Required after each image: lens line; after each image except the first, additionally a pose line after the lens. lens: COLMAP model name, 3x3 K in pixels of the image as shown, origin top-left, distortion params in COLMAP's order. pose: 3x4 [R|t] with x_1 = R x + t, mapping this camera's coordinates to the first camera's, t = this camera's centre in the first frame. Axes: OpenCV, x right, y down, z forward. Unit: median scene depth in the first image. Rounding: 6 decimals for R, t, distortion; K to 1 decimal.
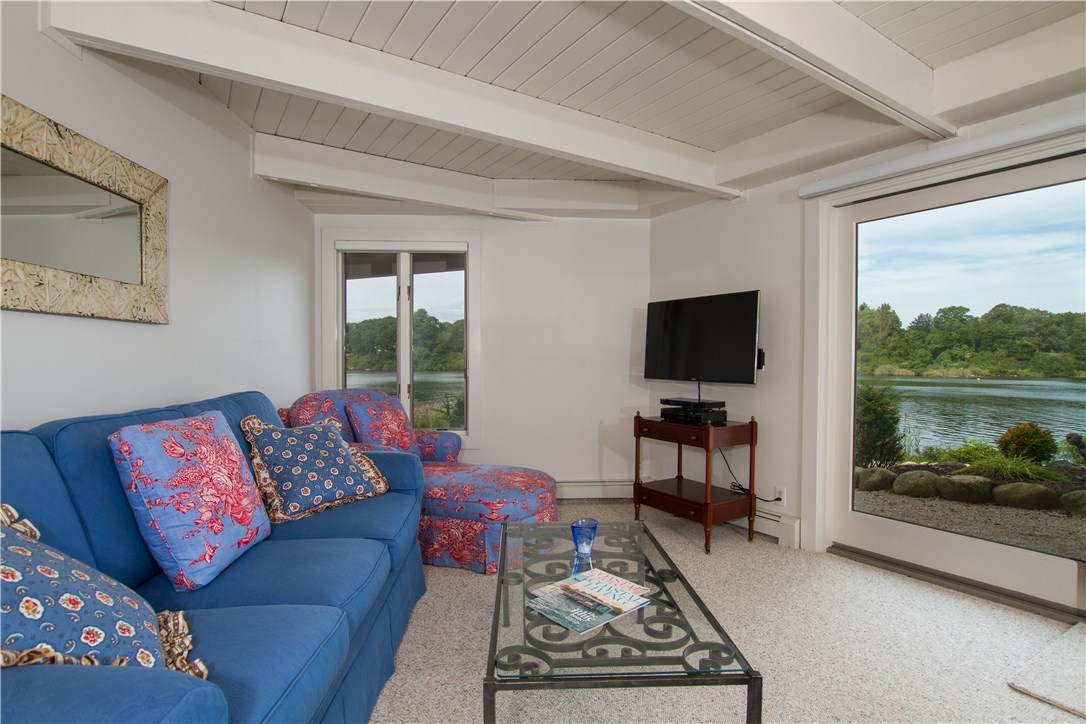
lens RADIAL K [[557.2, 0, 543.0], [0, 557.2, 362.0], [0, 0, 1]] dist [-0.019161, -0.000453]
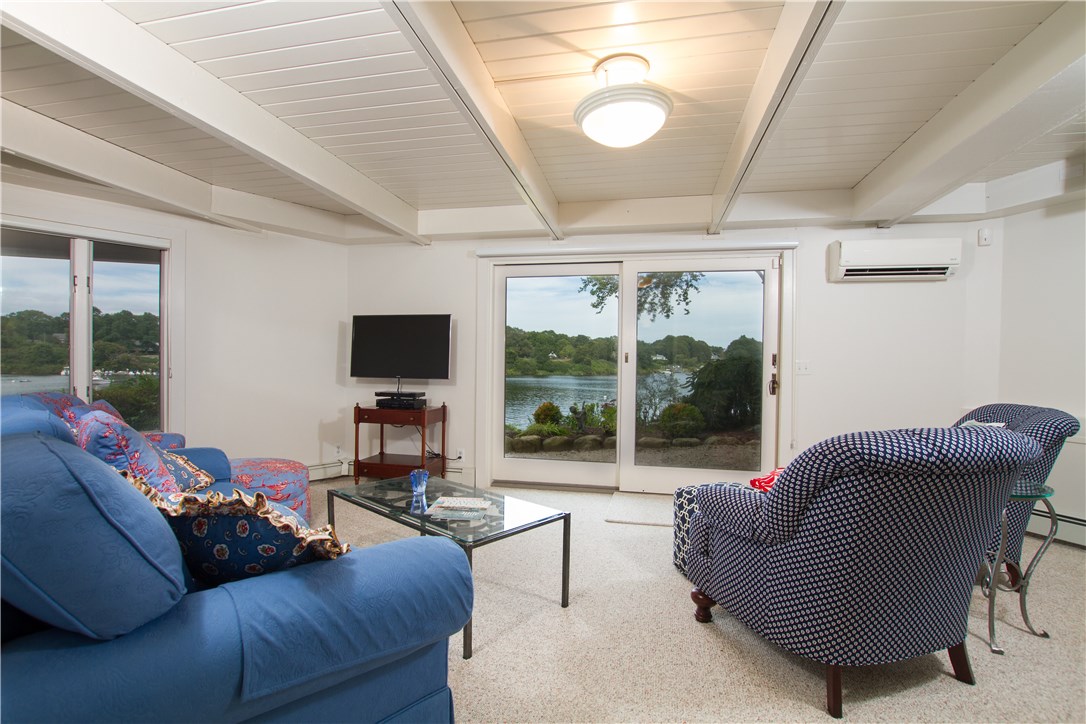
lens RADIAL K [[507.6, 0, 543.8], [0, 507.6, 365.1], [0, 0, 1]] dist [-0.035664, 0.008528]
pose [[0.706593, 0.004076, 0.707608, -0.334691], [-0.006229, 0.999980, 0.000460, 0.000737], [-0.707593, -0.004733, 0.706605, -0.094502]]
